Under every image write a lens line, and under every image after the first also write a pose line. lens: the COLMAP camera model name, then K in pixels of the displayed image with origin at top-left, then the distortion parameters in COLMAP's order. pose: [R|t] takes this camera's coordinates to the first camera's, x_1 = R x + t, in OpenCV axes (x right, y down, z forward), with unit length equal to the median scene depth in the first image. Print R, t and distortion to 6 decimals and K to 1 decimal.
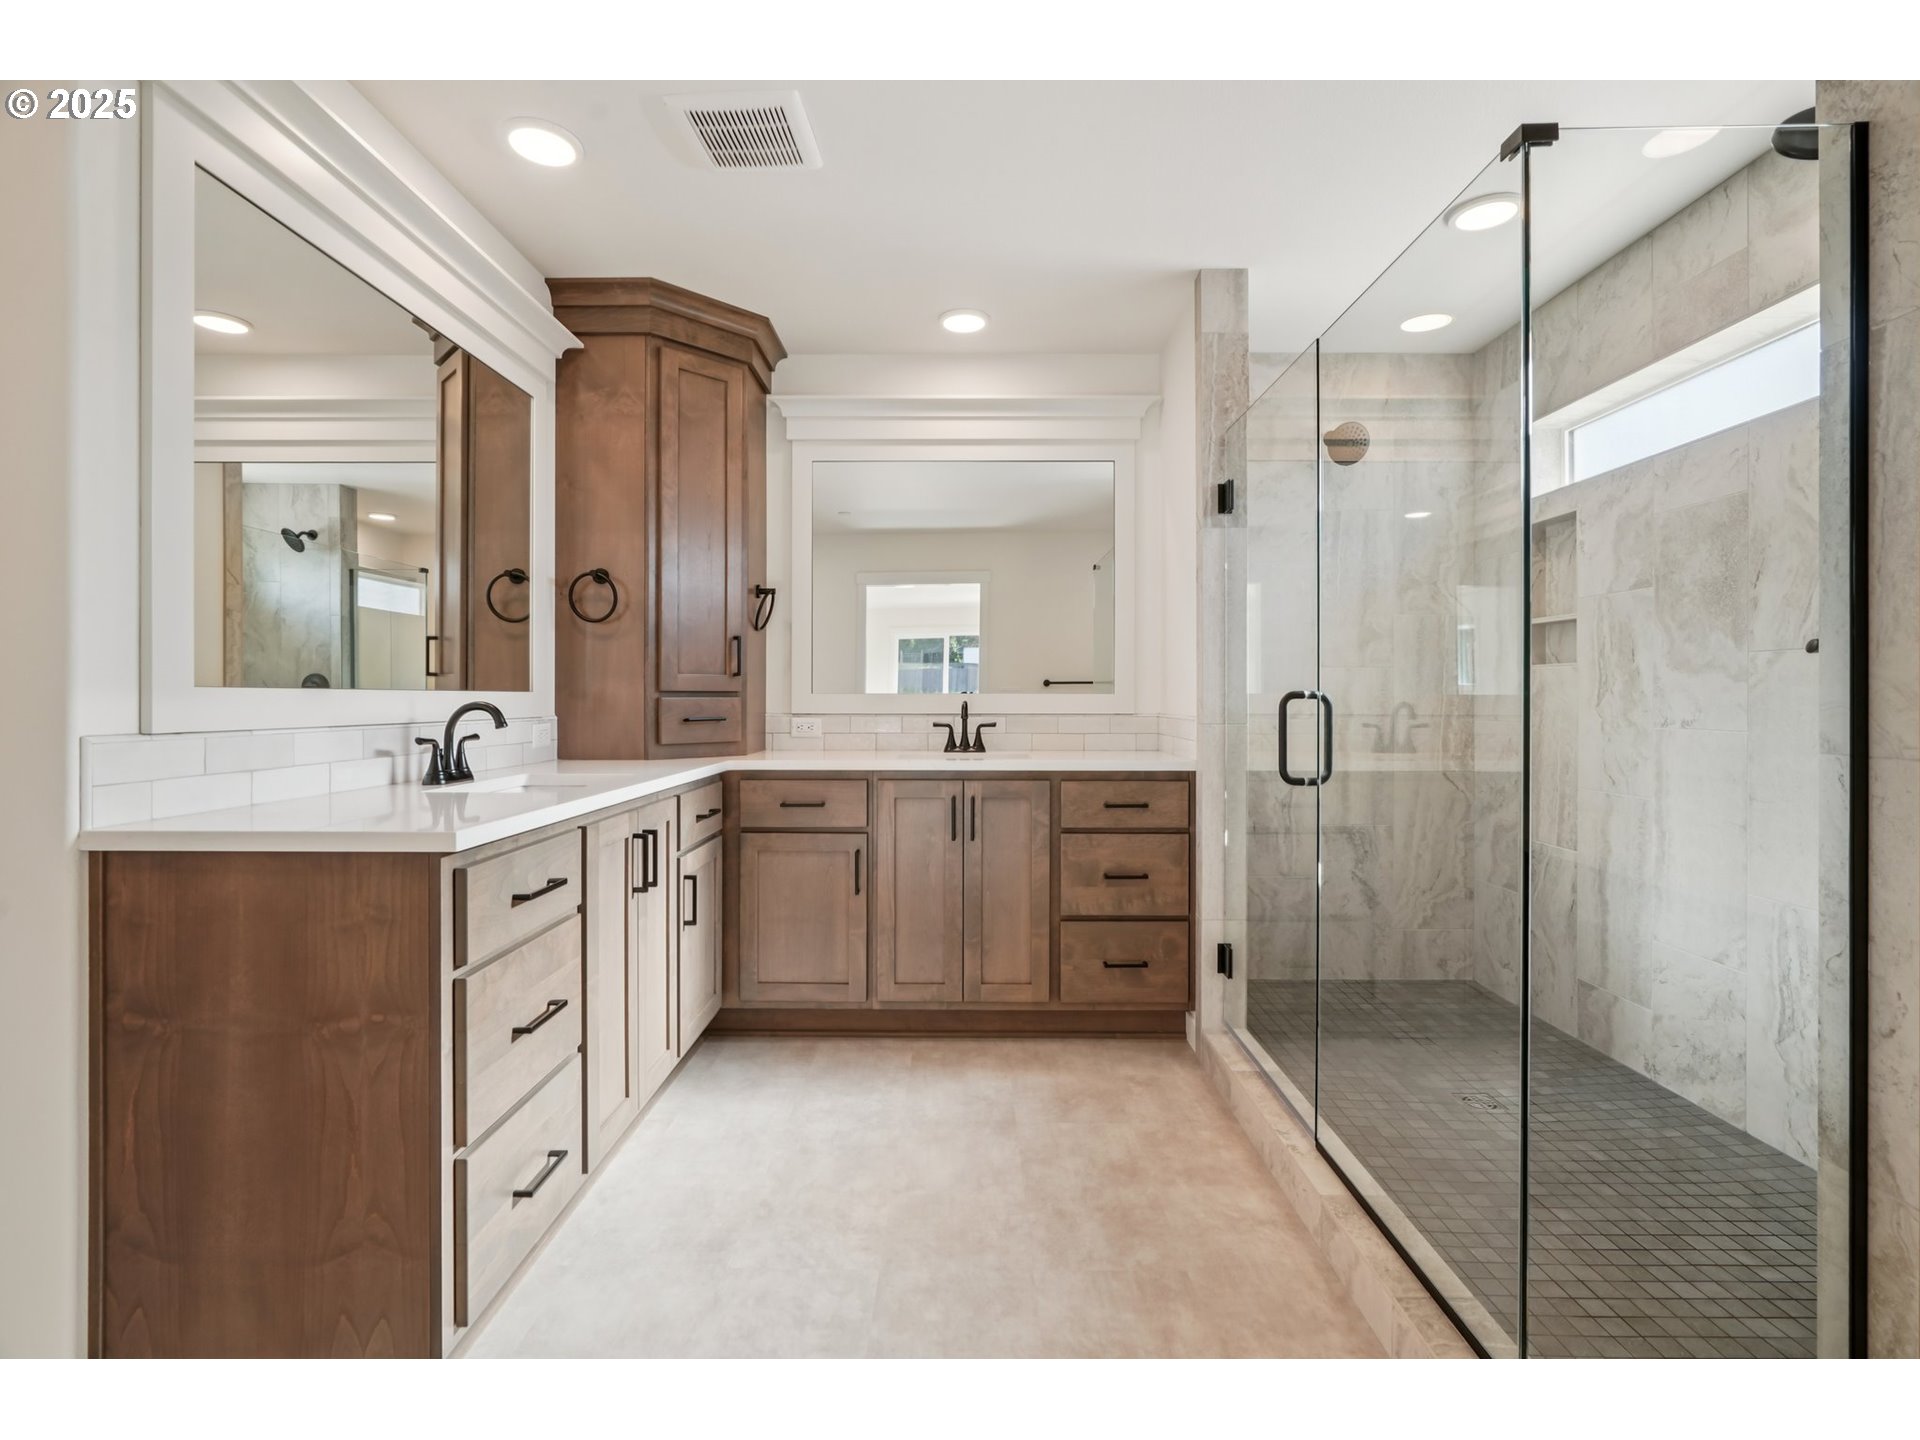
lens RADIAL K [[880.1, 0, 954.5], [0, 880.1, 696.3], [0, 0, 1]] dist [-0.009240, 0.001081]
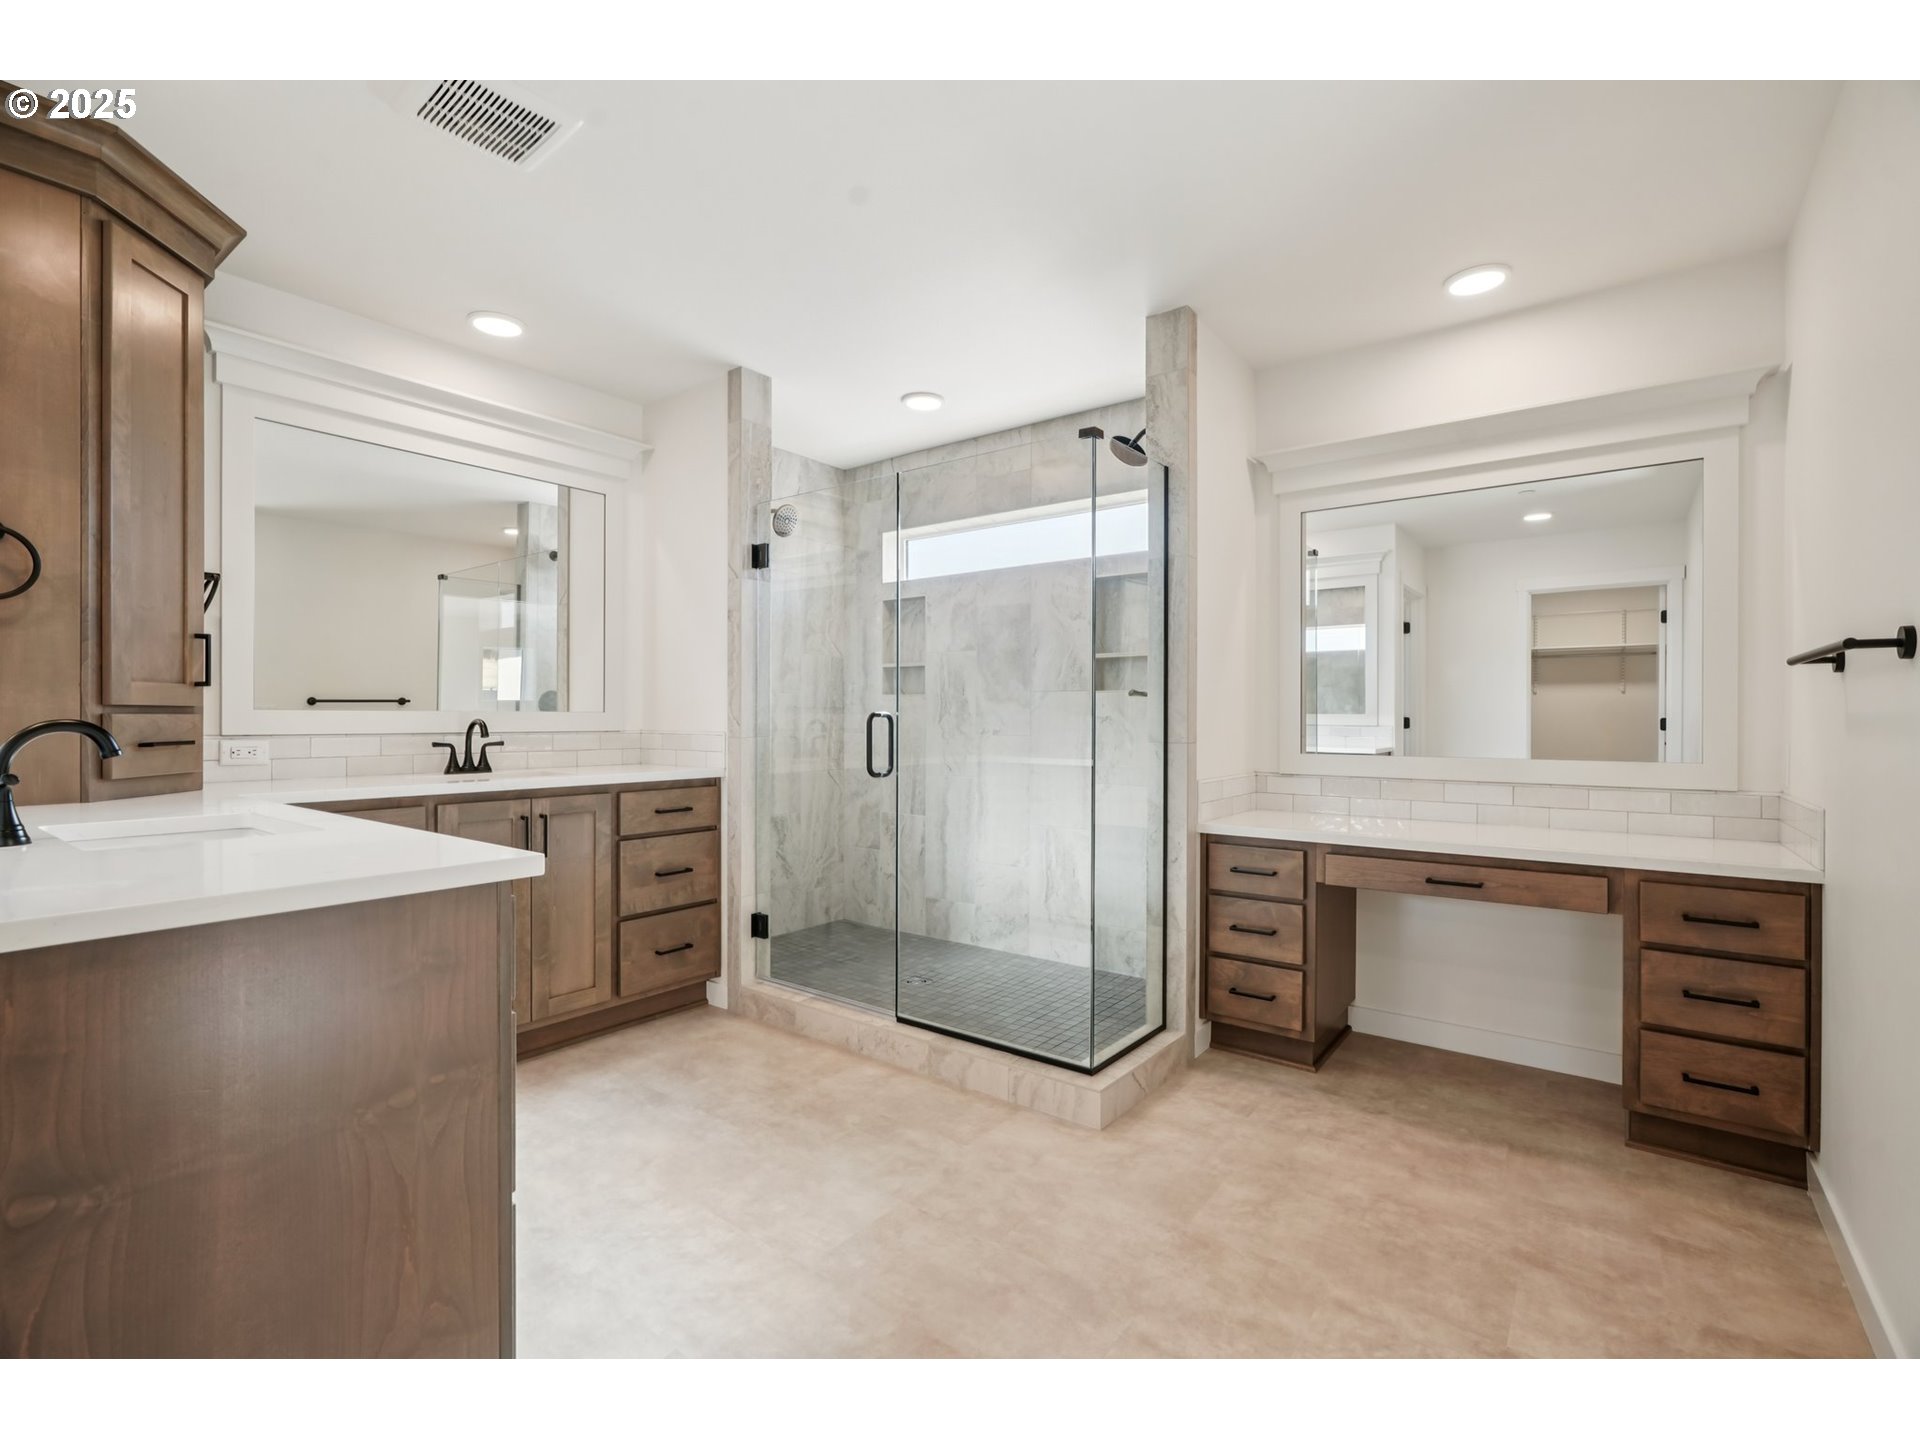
lens RADIAL K [[868.6, 0, 954.3], [0, 868.6, 716.2], [0, 0, 1]] dist [-0.008292, 0.001563]
pose [[0.603640, 0.002436, 0.797253, -0.489652], [-0.003820, 0.999993, -0.000164, 0.000604], [-0.797248, -0.002947, 0.603645, 0.029911]]
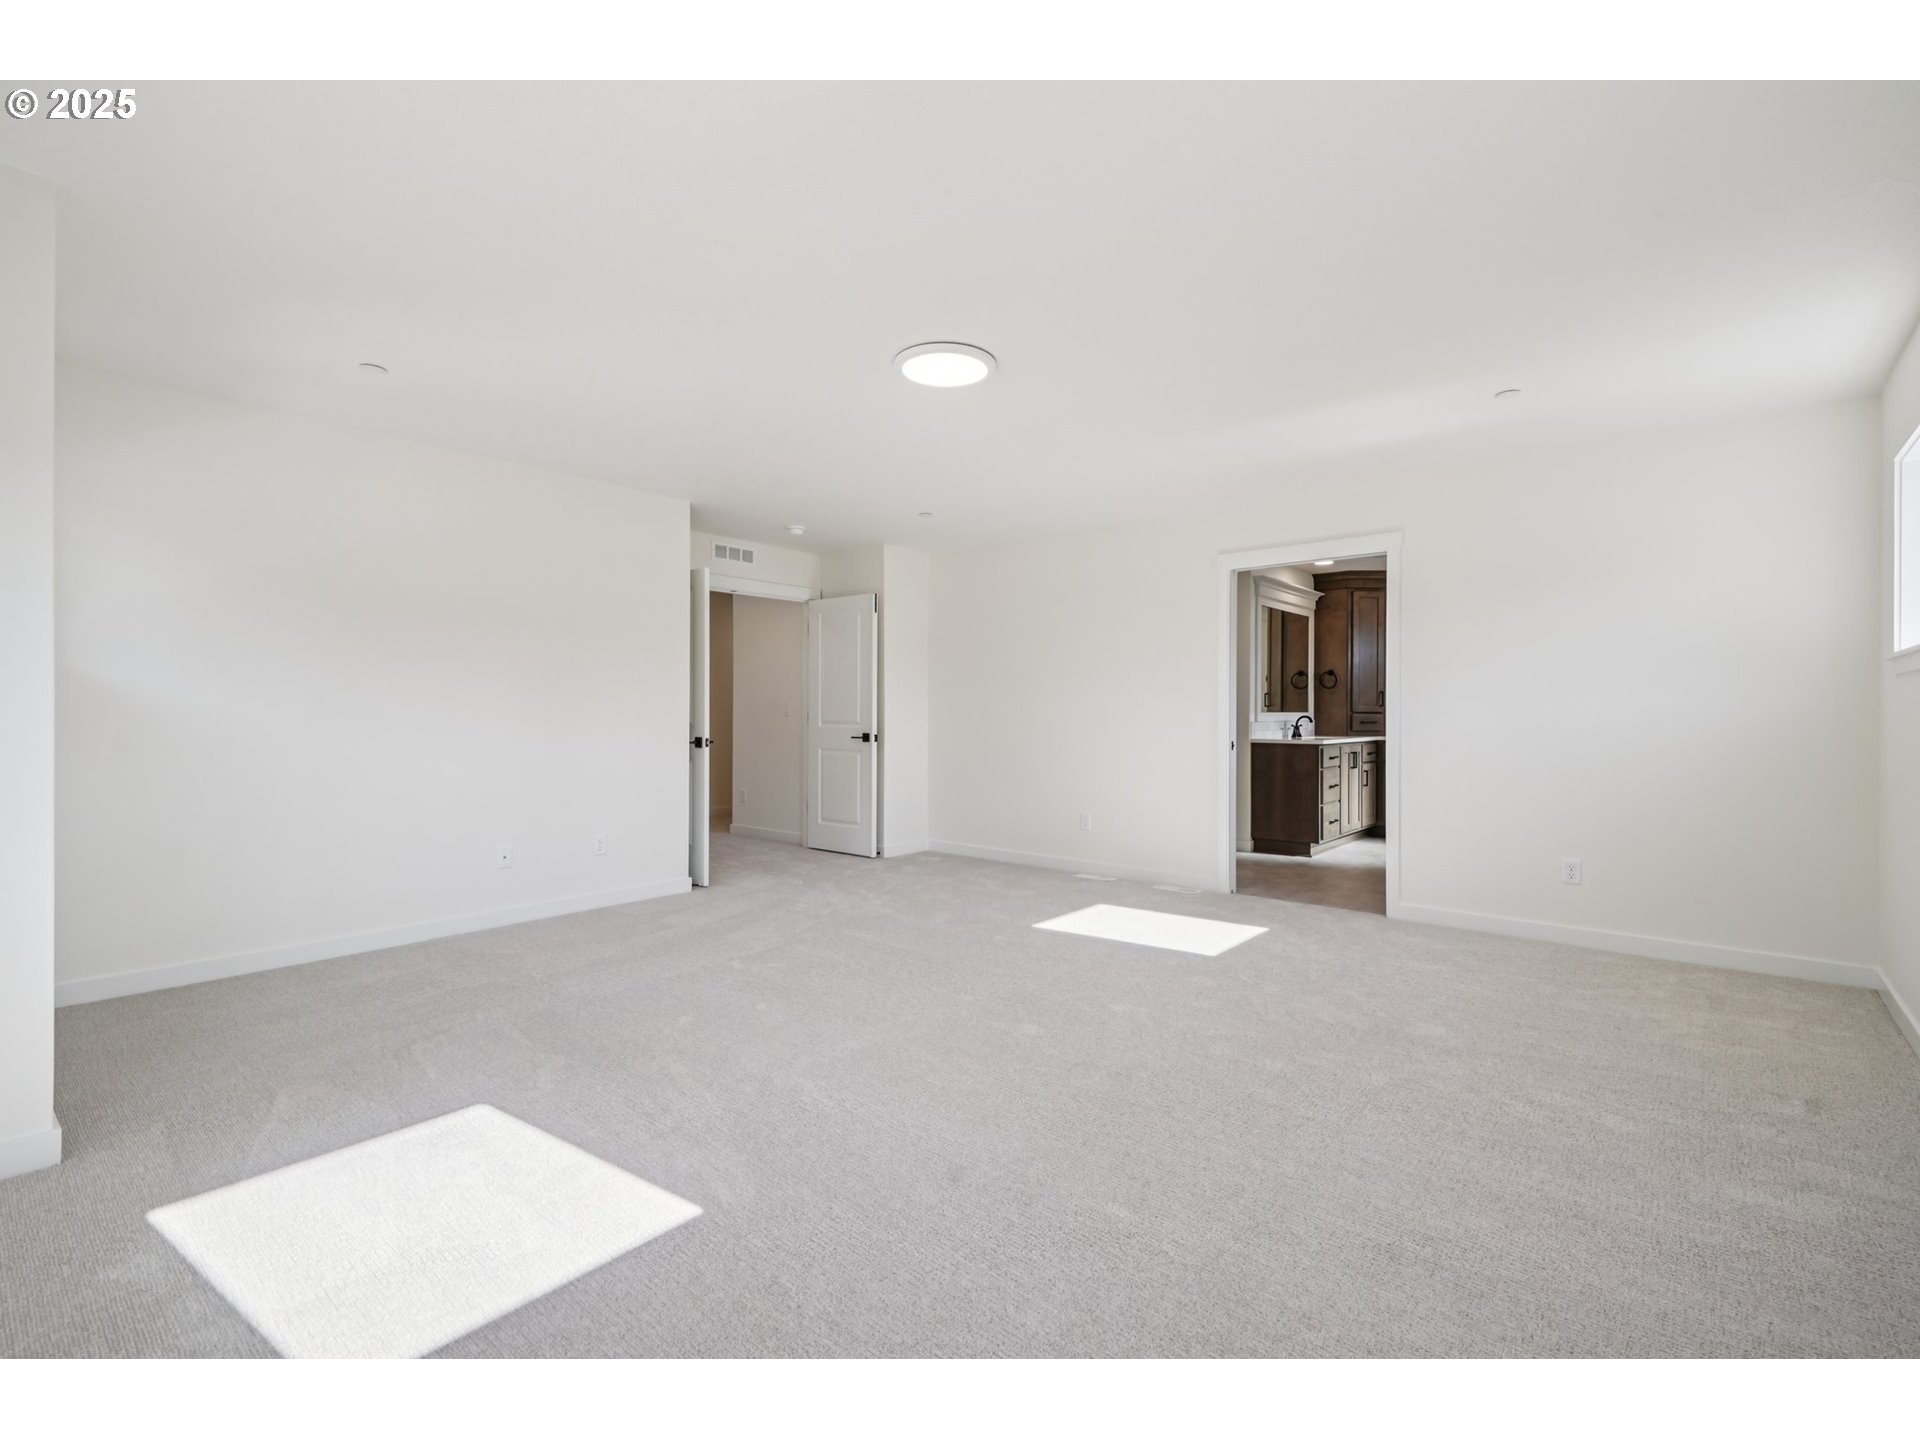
lens RADIAL K [[868.6, 0, 954.3], [0, 868.6, 716.2], [0, 0, 1]] dist [-0.008292, 0.001563]
pose [[0.772208, 0.005310, -0.635347, 0.473856], [-0.003120, 0.999985, 0.004565, -0.000798], [0.635362, -0.001543, 0.772213, -2.067448]]
